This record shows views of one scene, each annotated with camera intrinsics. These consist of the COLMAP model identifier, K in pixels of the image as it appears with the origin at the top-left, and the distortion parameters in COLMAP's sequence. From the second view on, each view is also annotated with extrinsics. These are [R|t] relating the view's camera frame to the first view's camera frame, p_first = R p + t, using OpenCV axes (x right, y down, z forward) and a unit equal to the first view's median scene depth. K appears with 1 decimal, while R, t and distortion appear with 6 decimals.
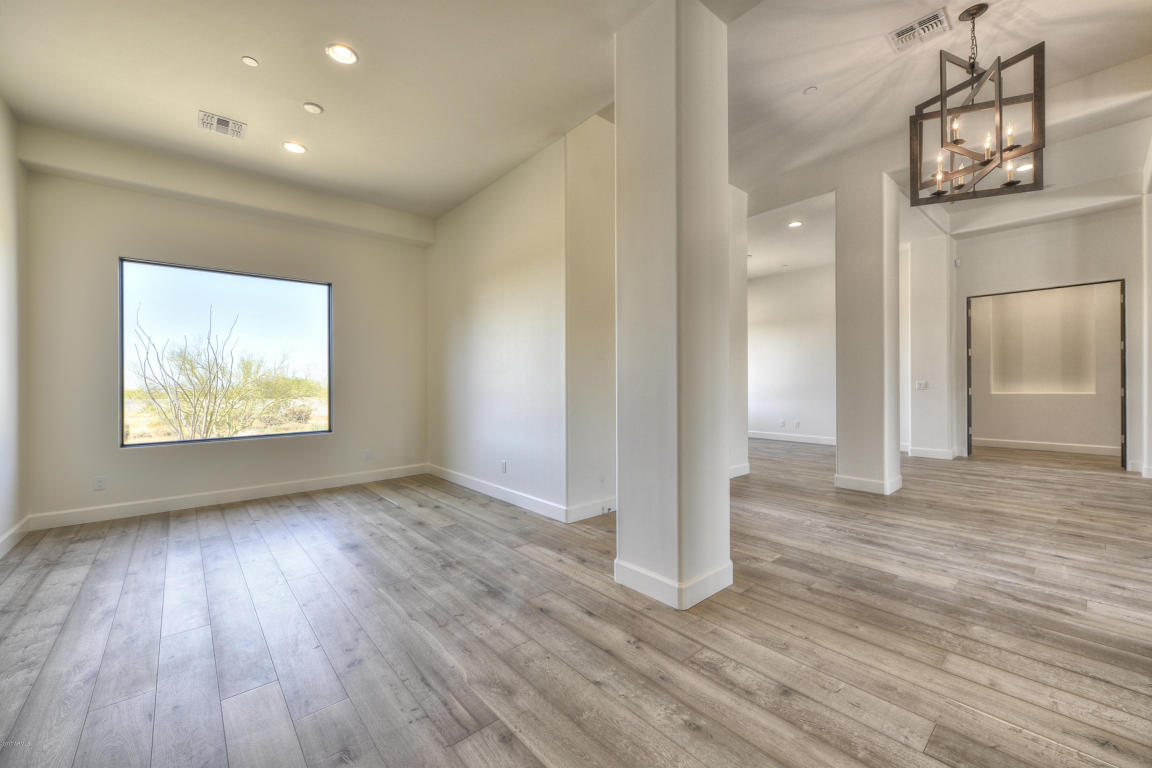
lens RADIAL K [[461.2, 0, 576.0], [0, 461.2, 384.0], [0, 0, 1]] dist [0.014496, -0.000022]
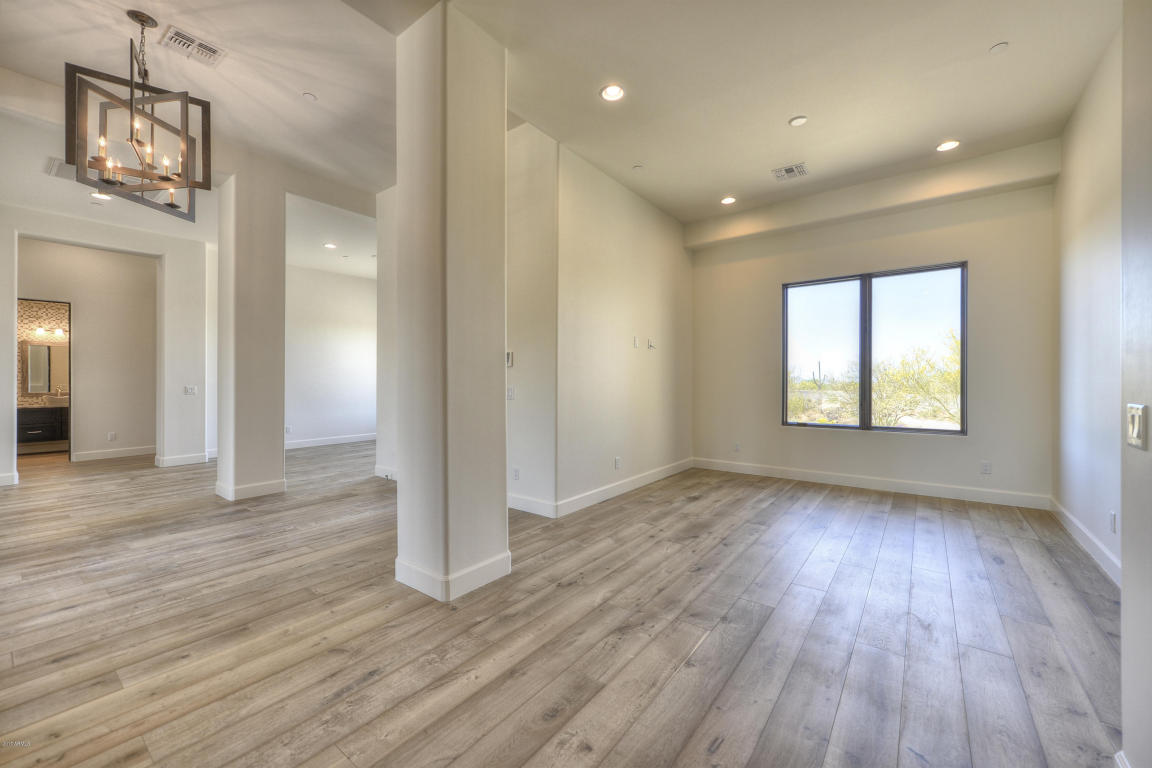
lens RADIAL K [[451.4, 0, 573.5], [0, 451.4, 383.0], [0, 0, 1]] dist [0.003361, 0.000395]
pose [[0.185220, 0.011777, -0.982627, 1.900638], [-0.006531, 0.999921, 0.010753, -0.028051], [0.982675, 0.004426, 0.185282, 1.660910]]
